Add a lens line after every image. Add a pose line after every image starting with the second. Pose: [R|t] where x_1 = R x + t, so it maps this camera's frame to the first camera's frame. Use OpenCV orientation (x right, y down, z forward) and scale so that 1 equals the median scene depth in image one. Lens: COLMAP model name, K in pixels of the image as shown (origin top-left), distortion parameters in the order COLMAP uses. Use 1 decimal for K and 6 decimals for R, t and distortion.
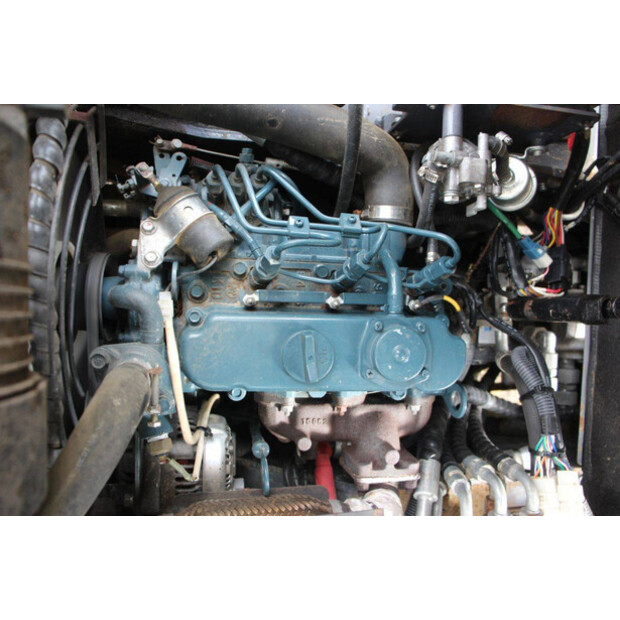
lens RADIAL K [[492.8, 0, 310.0], [0, 492.8, 310.0], [0, 0, 1]] dist [-0.136459, 0.006365]
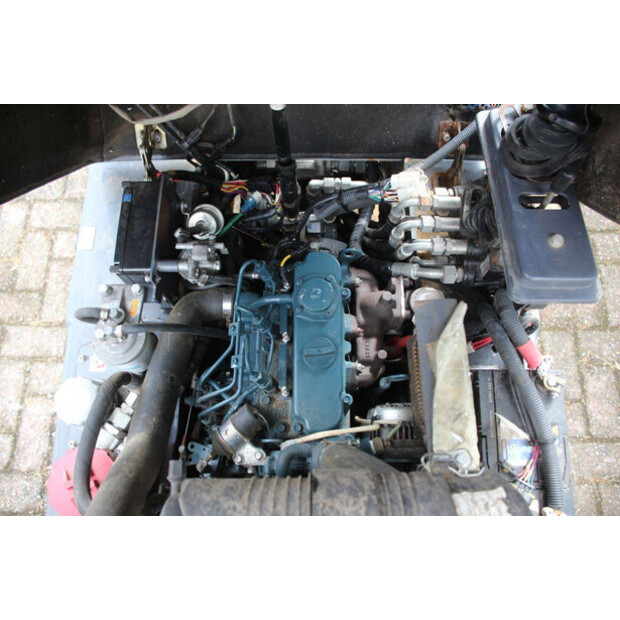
lens RADIAL K [[492.8, 0, 310.0], [0, 492.8, 310.0], [0, 0, 1]] dist [-0.136459, 0.006365]
pose [[-0.032245, -0.992453, 0.118307, -0.048302], [0.999093, -0.035300, -0.023822, 0.097109], [0.027818, 0.117432, 0.992691, -0.526500]]
